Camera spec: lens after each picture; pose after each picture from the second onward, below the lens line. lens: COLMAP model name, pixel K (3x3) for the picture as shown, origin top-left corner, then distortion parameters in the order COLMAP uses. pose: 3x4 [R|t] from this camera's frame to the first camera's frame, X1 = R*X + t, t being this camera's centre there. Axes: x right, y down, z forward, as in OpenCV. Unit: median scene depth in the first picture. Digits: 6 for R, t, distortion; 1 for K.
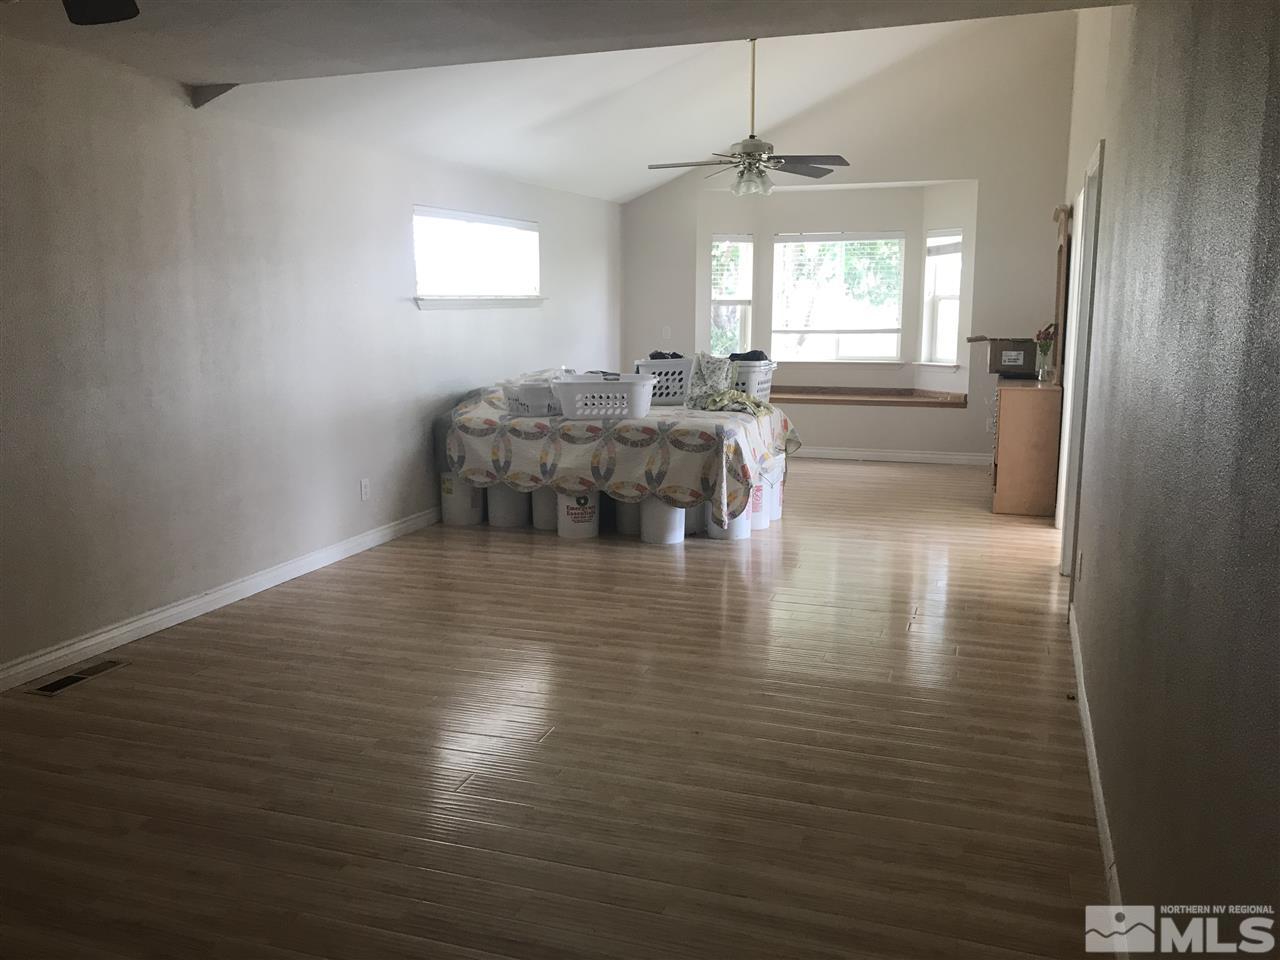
lens RADIAL K [[1074.4, 0, 640.0], [0, 1074.4, 480.0], [0, 0, 1]] dist [0.058068, -0.229091]
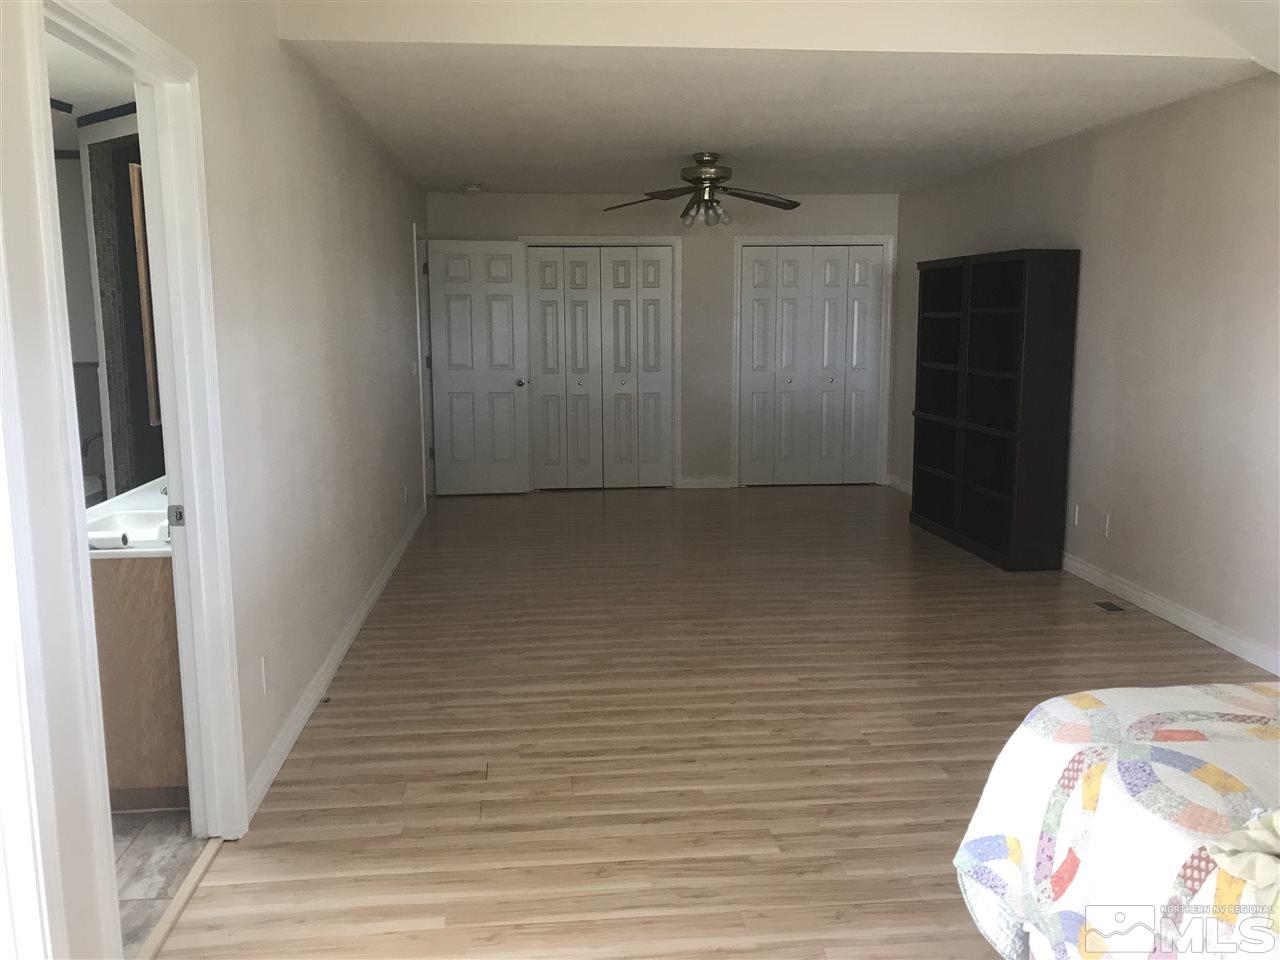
lens RADIAL K [[1074.4, 0, 640.0], [0, 1074.4, 480.0], [0, 0, 1]] dist [0.058068, -0.229091]
pose [[-0.910548, 0.076185, -0.406322, 0.450564], [-0.057574, 0.949924, 0.307132, -0.290797], [0.409374, 0.303052, -0.860565, 1.660902]]
